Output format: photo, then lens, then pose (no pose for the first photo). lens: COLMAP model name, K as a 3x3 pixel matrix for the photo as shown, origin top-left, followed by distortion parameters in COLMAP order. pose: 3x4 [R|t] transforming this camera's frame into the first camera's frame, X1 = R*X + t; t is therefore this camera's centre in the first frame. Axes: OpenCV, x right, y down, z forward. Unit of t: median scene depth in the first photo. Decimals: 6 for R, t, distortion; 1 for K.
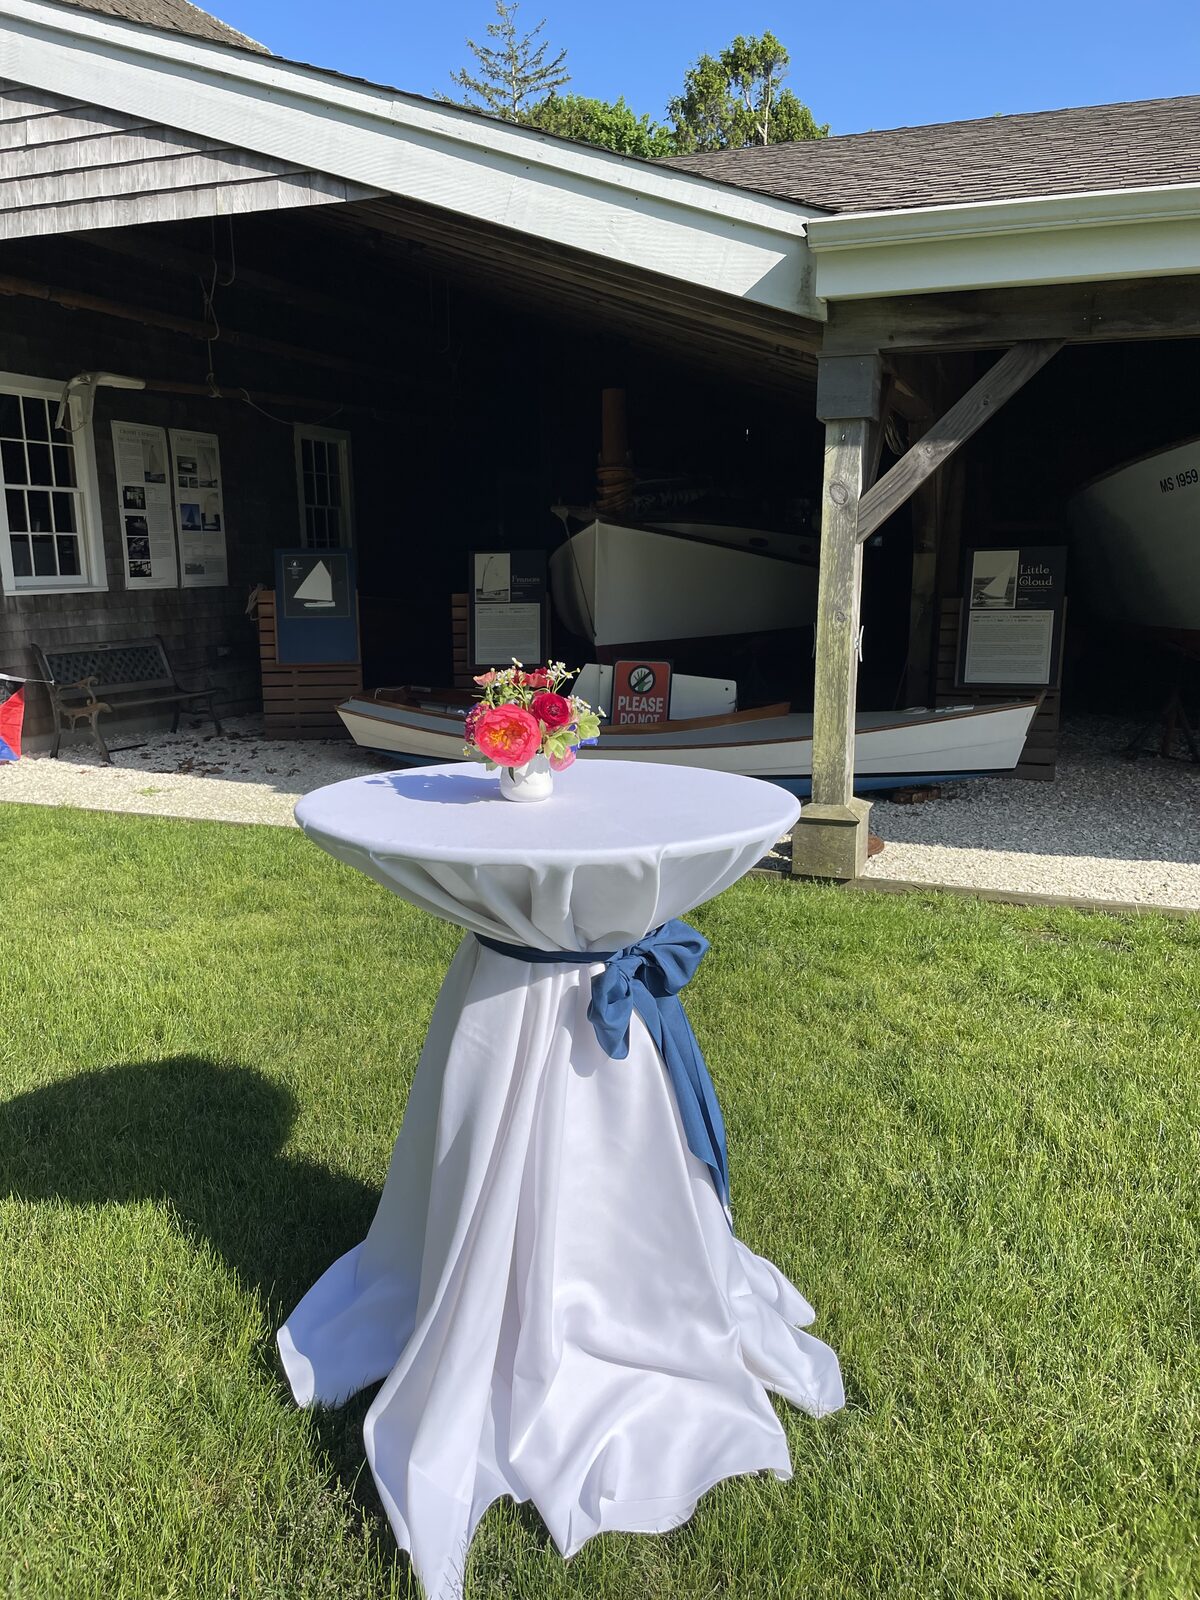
lens RADIAL K [[1238.4, 0, 596.9], [0, 1238.4, 801.1], [0, 0, 1]] dist [-0.000515, -0.004103]
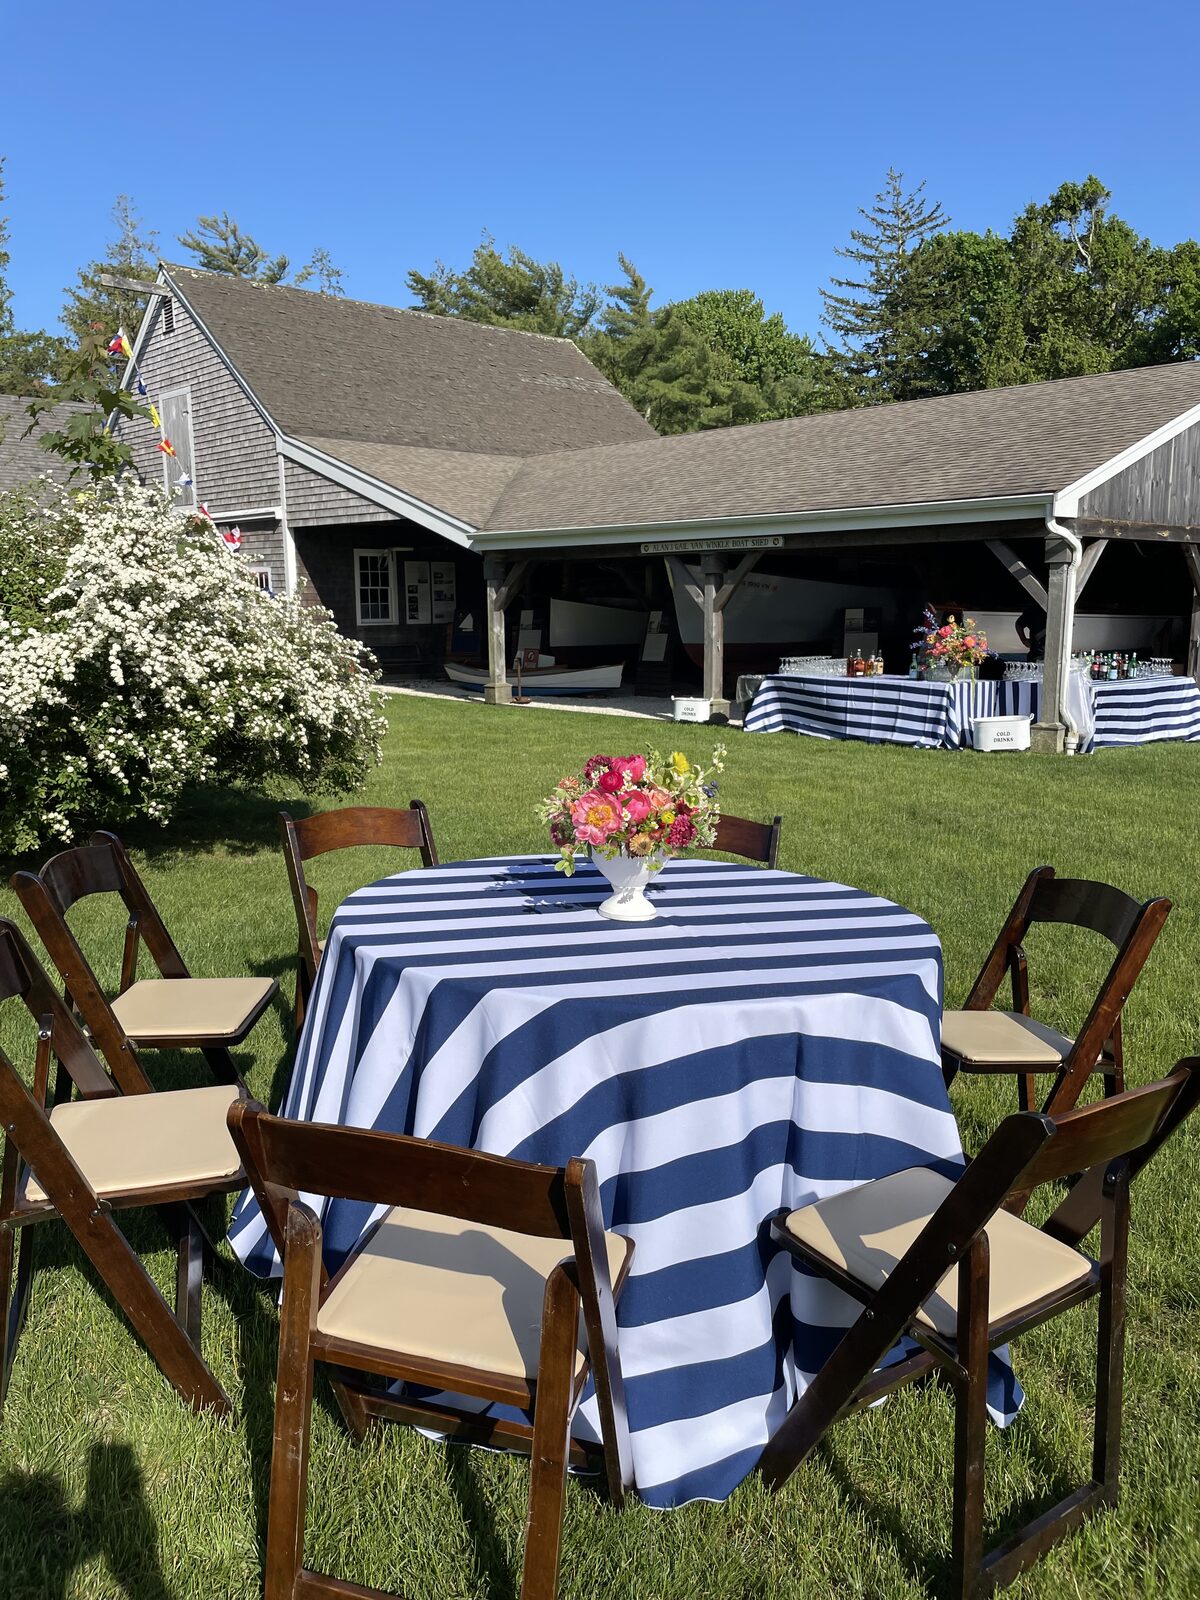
lens RADIAL K [[1238.4, 0, 602.4], [0, 1238.4, 800.3], [0, 0, 1]] dist [-0.000515, -0.004103]
pose [[0.899524, 0.066942, -0.431712, 1.172347], [-0.080680, 0.996648, -0.013564, 0.208719], [0.429357, 0.047032, 0.901909, -1.199479]]
